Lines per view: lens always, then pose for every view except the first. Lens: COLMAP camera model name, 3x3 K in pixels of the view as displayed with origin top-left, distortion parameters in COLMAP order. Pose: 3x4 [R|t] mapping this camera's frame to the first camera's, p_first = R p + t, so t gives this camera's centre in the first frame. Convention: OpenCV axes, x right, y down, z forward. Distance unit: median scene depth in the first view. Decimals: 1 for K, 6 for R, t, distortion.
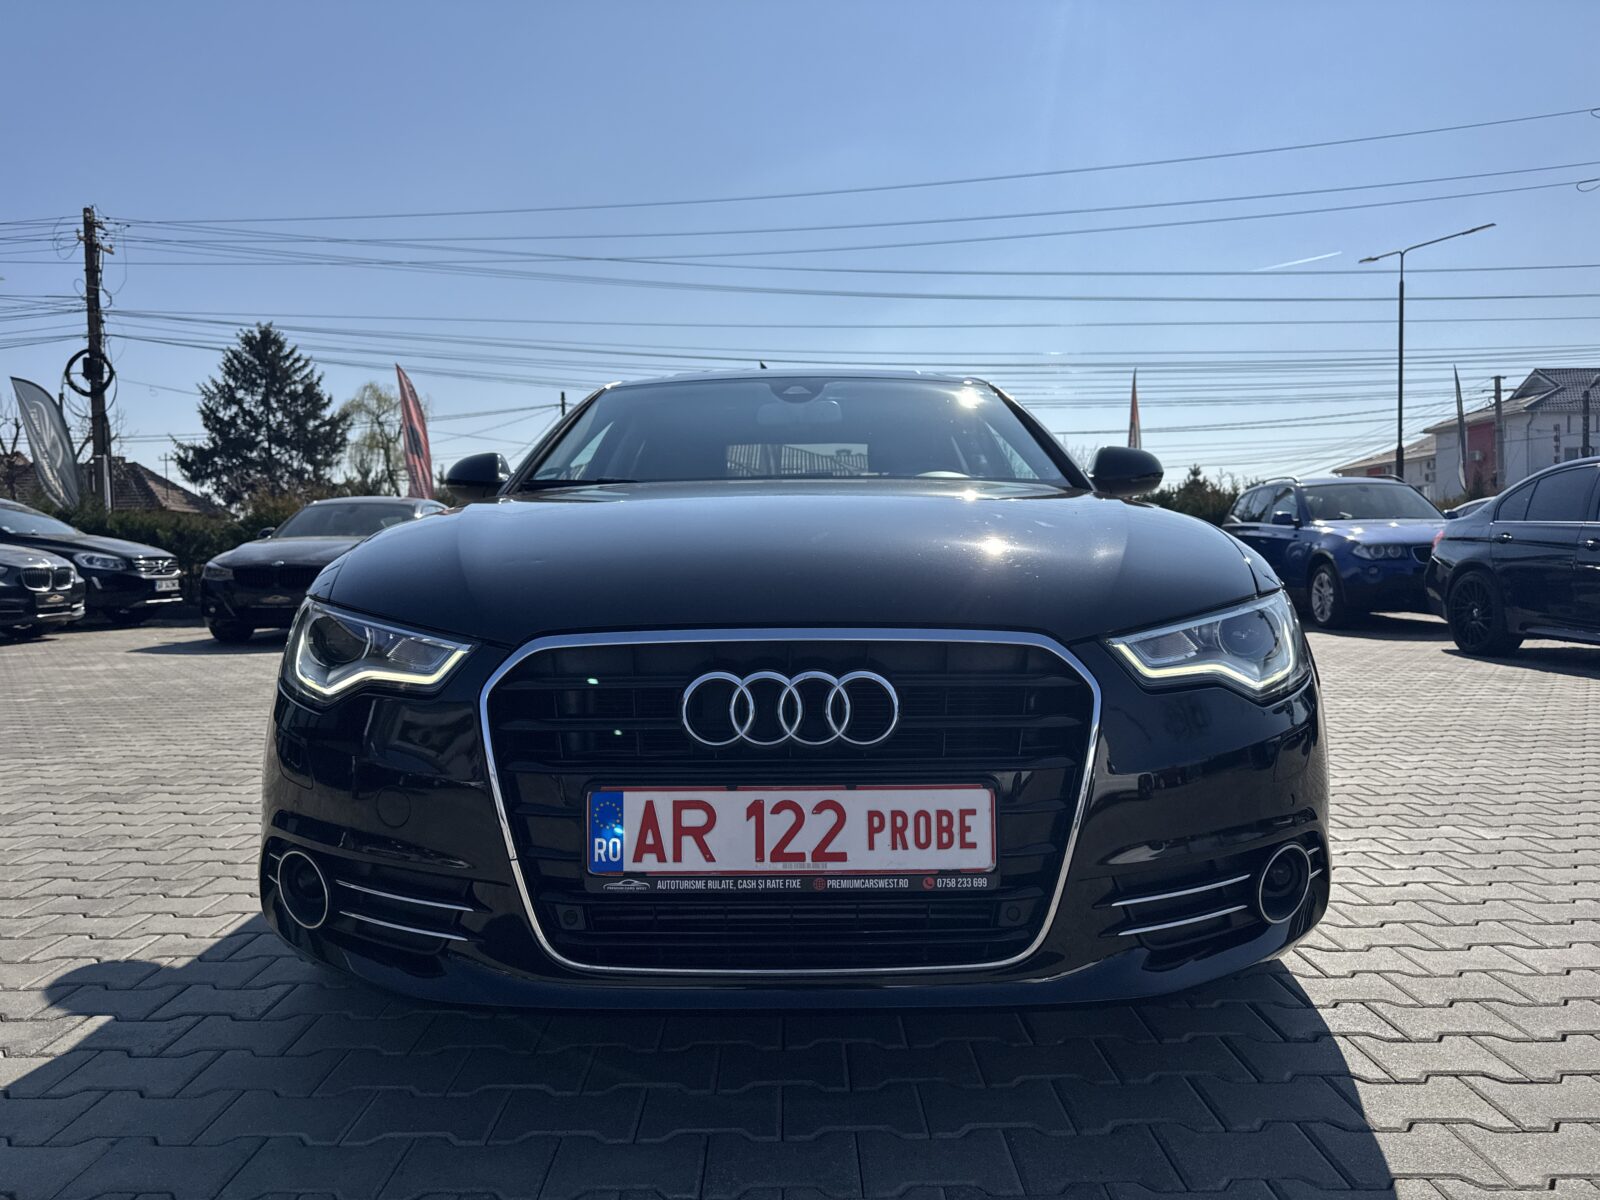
lens RADIAL K [[1117.1, 0, 798.7], [0, 1117.1, 596.2], [0, 0, 1]] dist [0.042879, -0.054396]
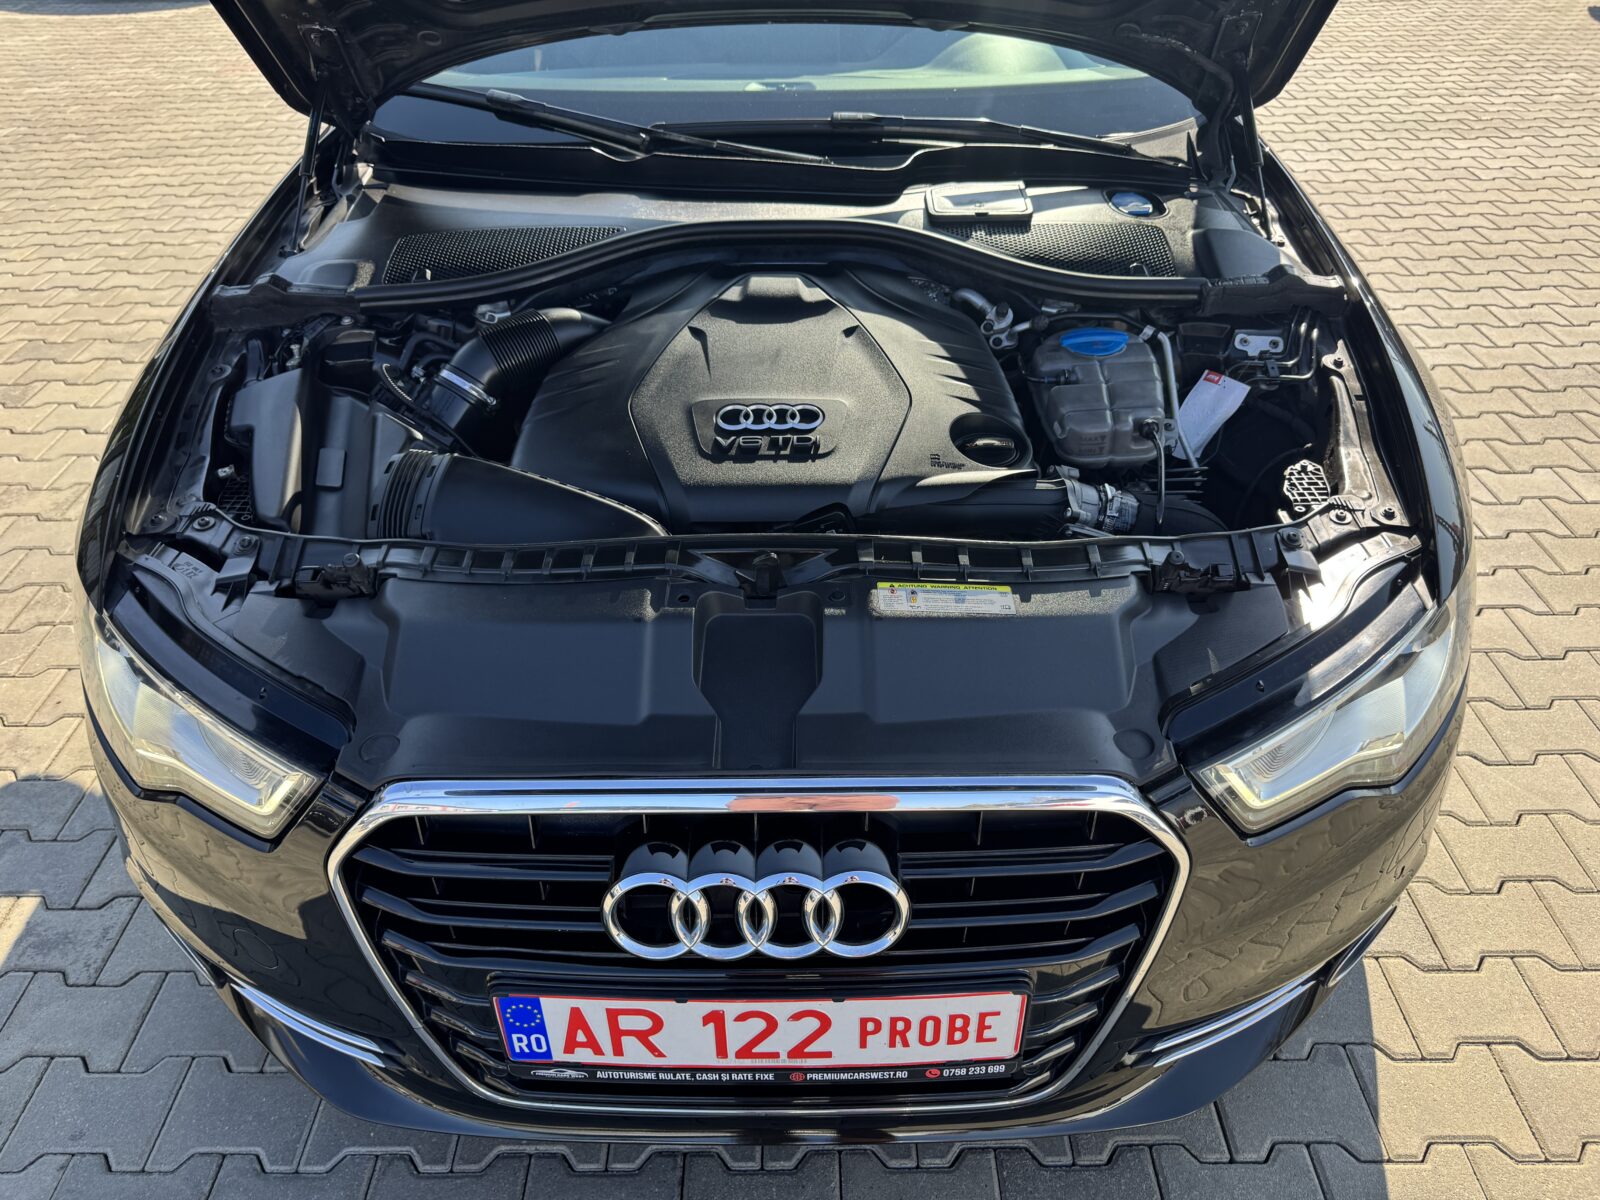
lens RADIAL K [[1115.1, 0, 800.0], [0, 1115.1, 600.0], [0, 0, 1]] dist [0.046473, -0.059090]
pose [[0.999983, -0.000733, -0.005823, 0.025255], [0.003970, 0.815179, 0.579195, -0.488212], [0.004322, -0.579208, 0.815168, 0.536920]]
